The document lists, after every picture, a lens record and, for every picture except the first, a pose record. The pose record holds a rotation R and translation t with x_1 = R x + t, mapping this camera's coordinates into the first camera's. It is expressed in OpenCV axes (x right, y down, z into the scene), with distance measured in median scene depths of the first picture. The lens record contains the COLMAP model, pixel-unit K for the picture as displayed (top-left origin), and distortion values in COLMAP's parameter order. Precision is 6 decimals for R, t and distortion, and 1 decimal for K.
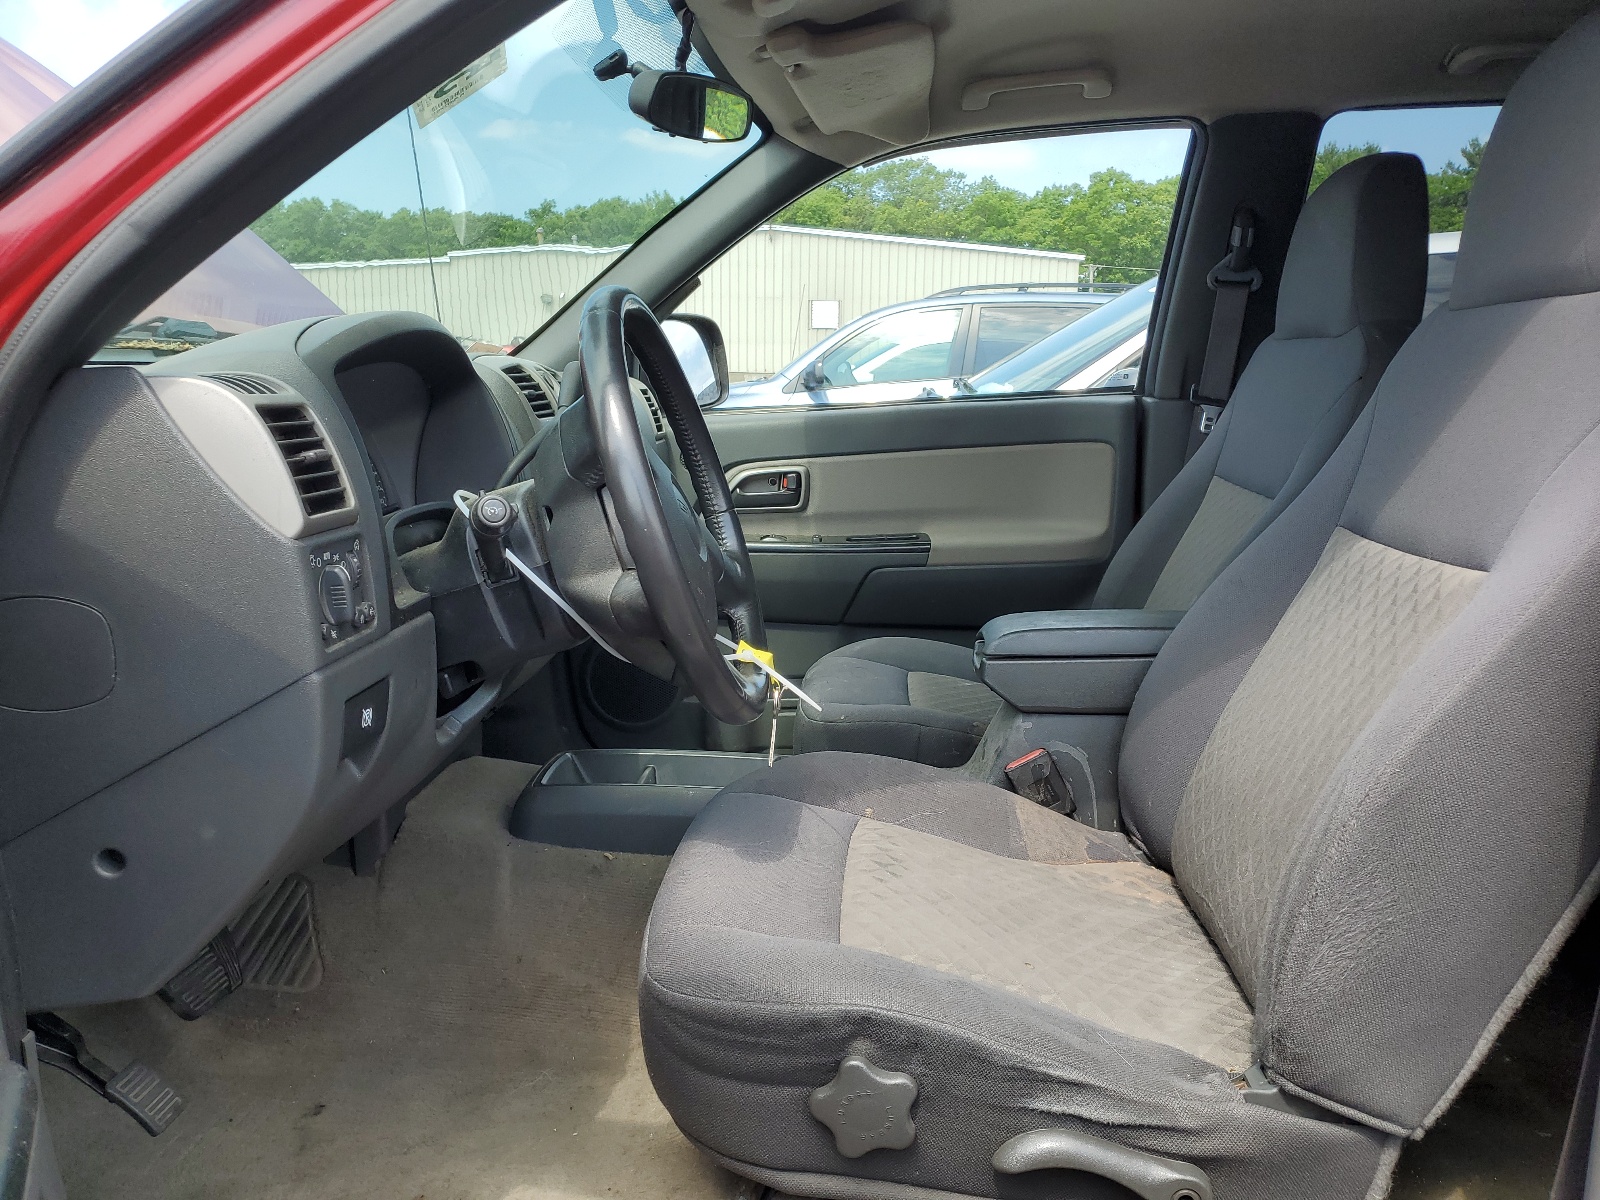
lens RADIAL K [[1196.1, 0, 799.6], [0, 1196.1, 600.6], [0, 0, 1]] dist [0.001277, 0.001641]
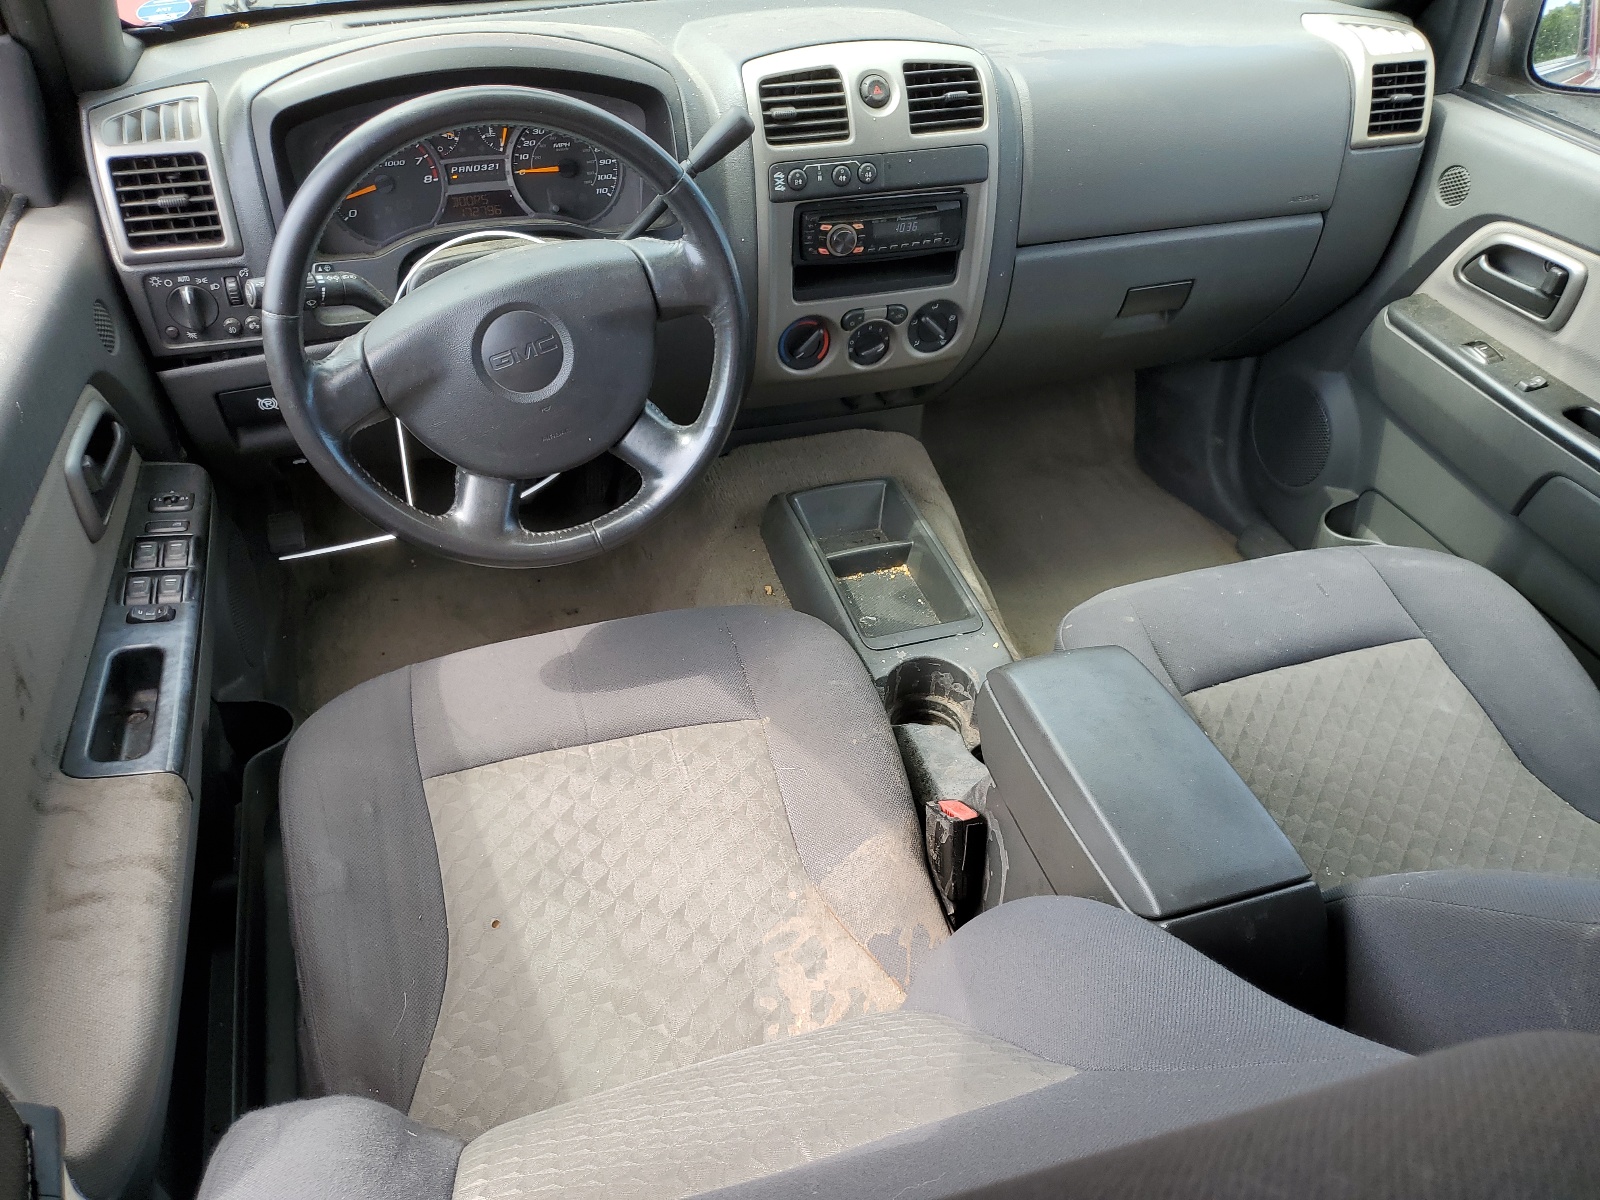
lens RADIAL K [[1196.1, 0, 801.1], [0, 1196.1, 595.5], [0, 0, 1]] dist [0.001277, 0.001641]
pose [[0.370293, 0.622608, -0.689379, 0.533415], [-0.204086, 0.778529, 0.593500, -0.371797], [0.906218, -0.079076, 0.415349, 0.558933]]
